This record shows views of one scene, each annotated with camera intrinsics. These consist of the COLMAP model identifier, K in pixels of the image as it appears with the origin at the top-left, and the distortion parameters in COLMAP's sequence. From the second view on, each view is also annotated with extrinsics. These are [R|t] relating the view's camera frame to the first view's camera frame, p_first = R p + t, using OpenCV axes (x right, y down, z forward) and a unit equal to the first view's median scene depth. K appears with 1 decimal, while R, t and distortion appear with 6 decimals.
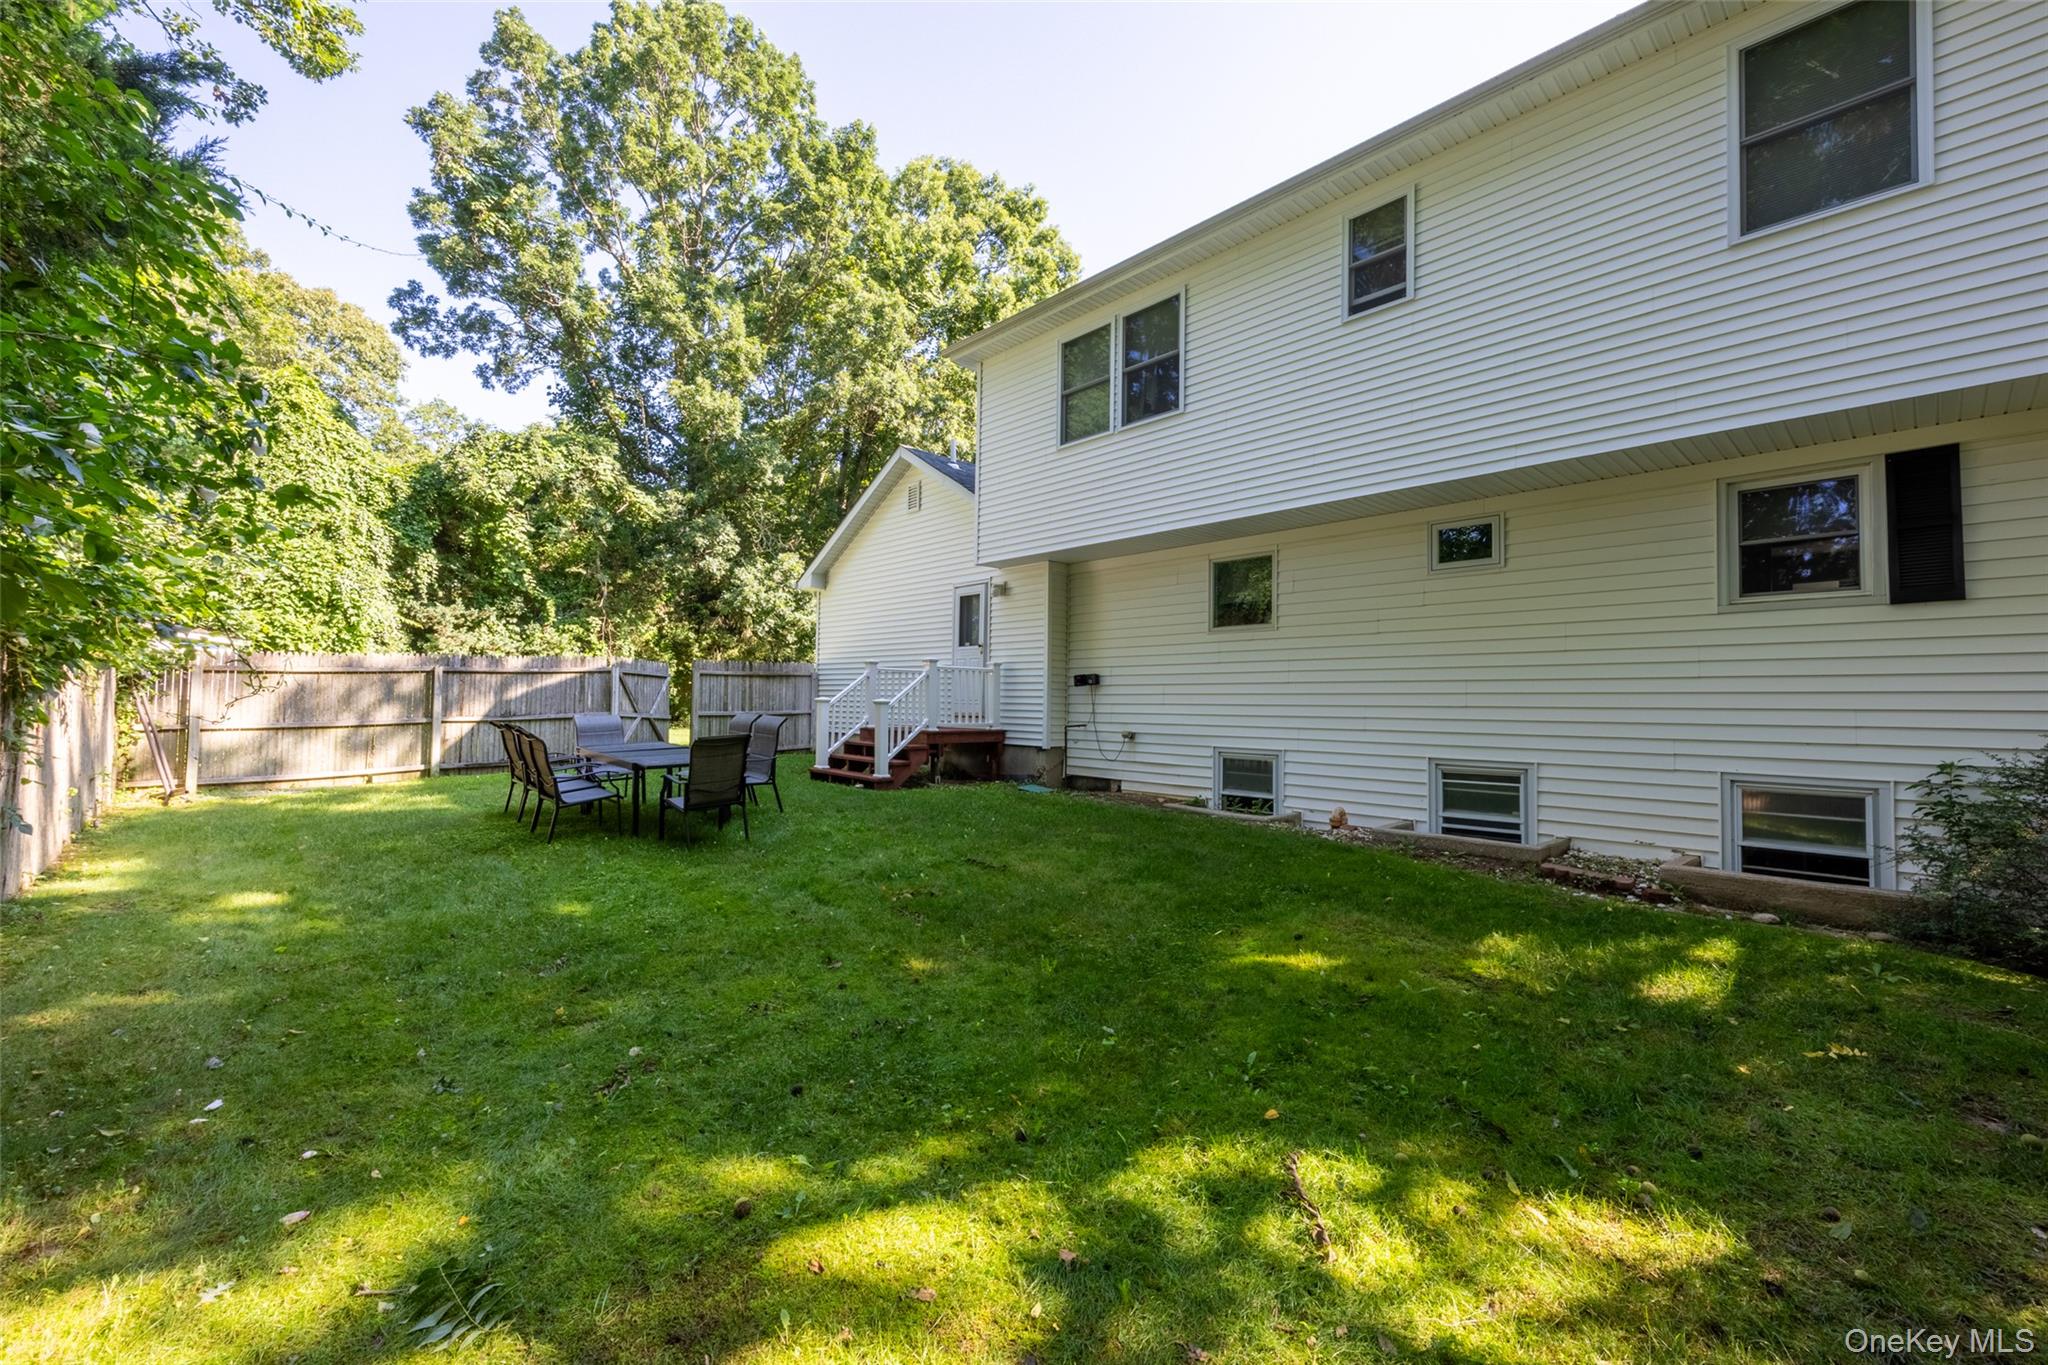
lens RADIAL K [[826.9, 0, 1029.2], [0, 826.9, 683.1], [0, 0, 1]] dist [-0.000579, -0.000011]
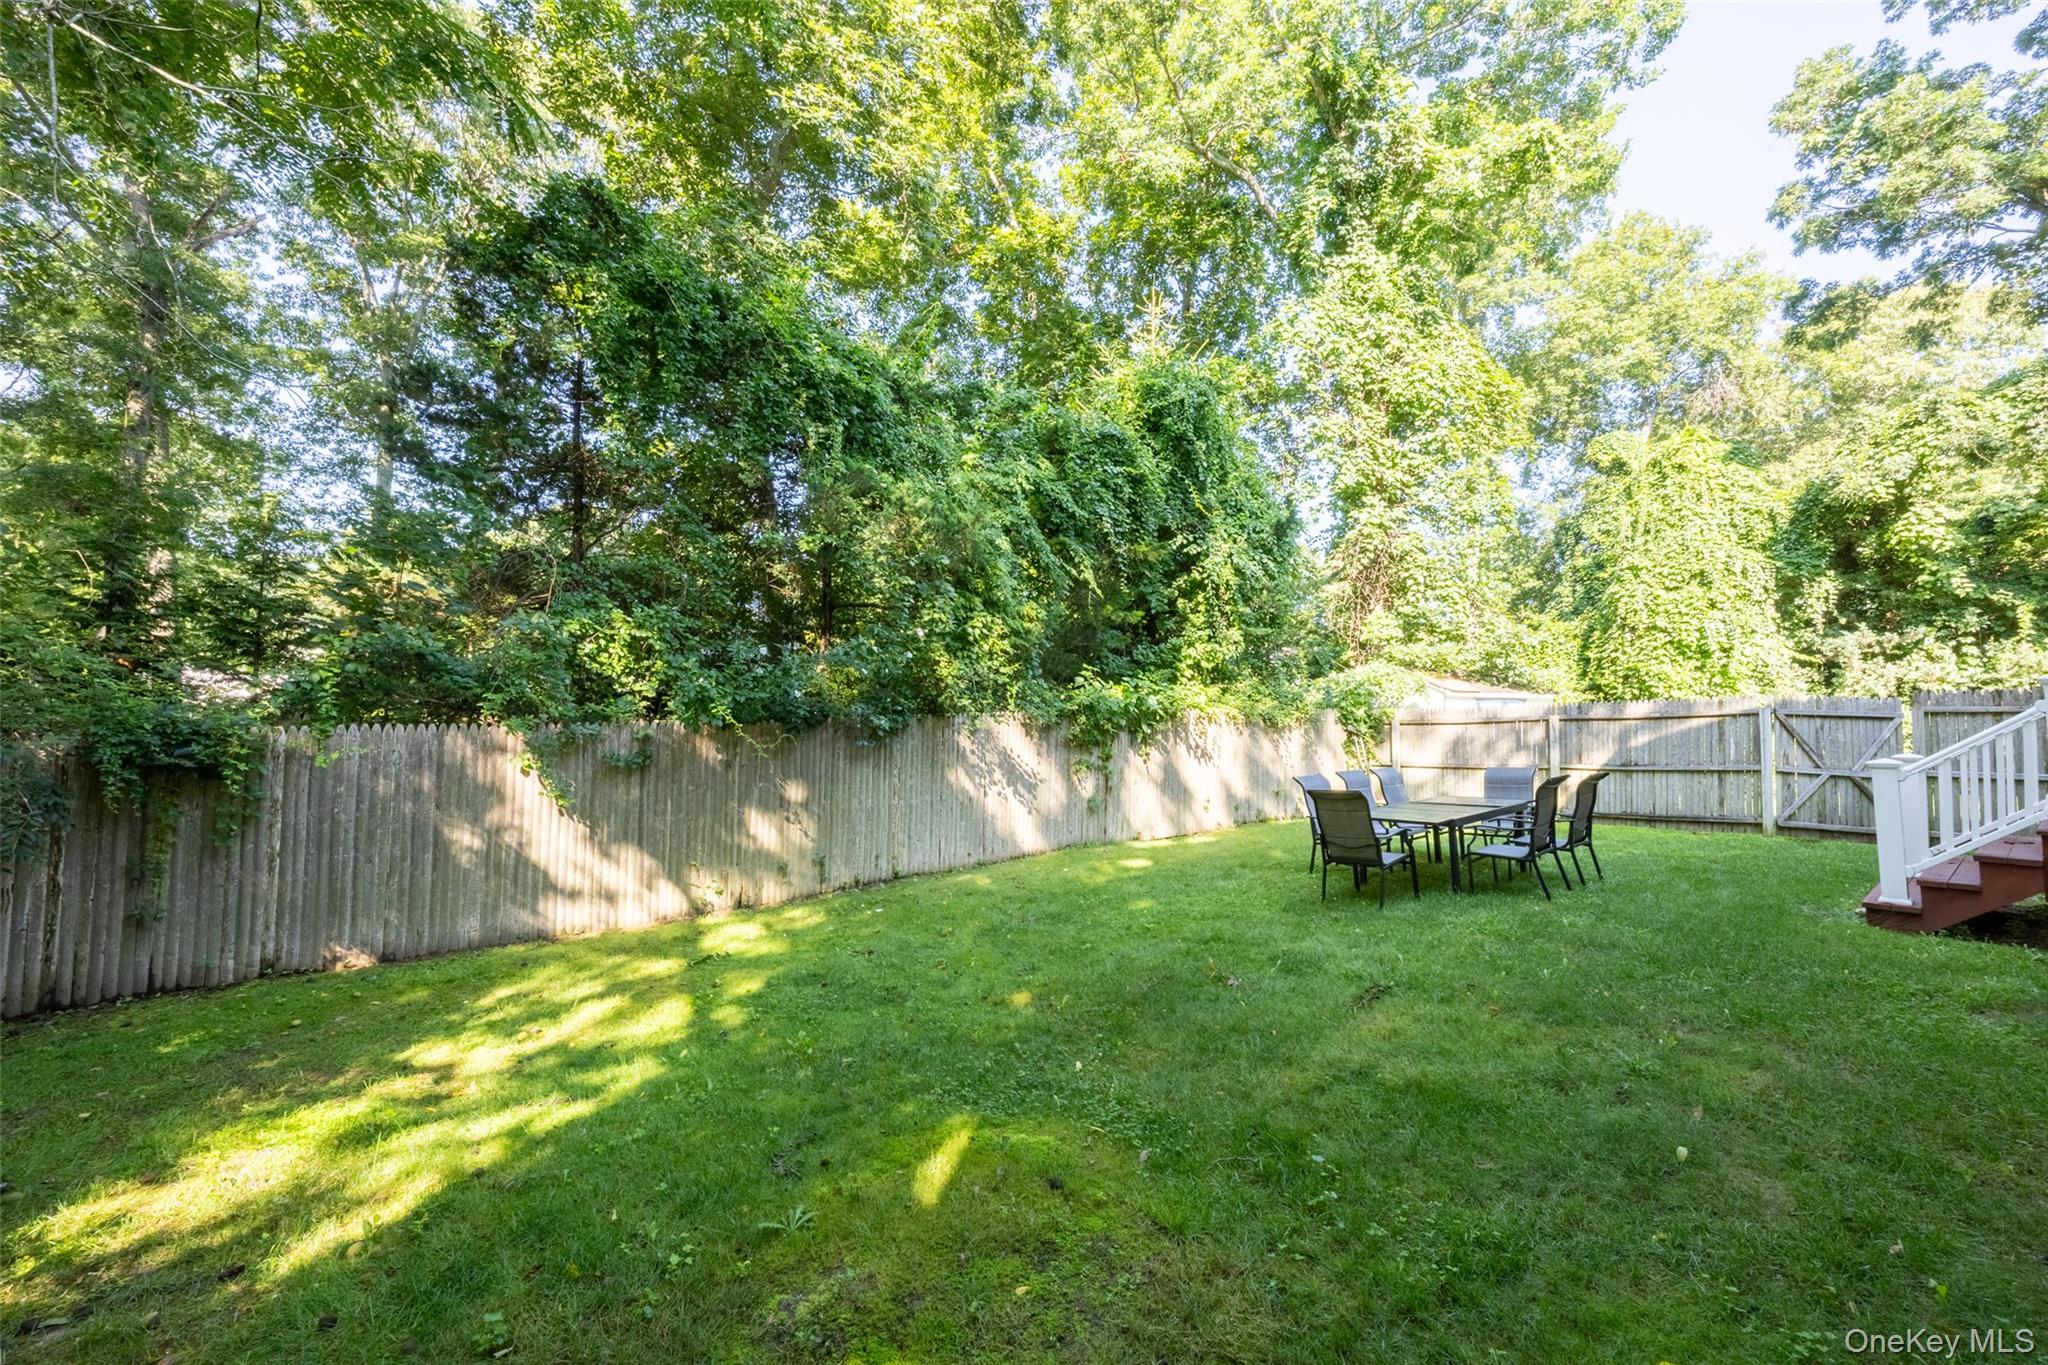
lens RADIAL K [[826.9, 0, 1029.2], [0, 826.9, 683.1], [0, 0, 1]] dist [-0.000579, -0.000011]
pose [[-0.095564, -0.062553, -0.993456, 0.223106], [0.015402, 0.997811, -0.064309, -0.002086], [0.995304, -0.021447, -0.094392, 0.253381]]
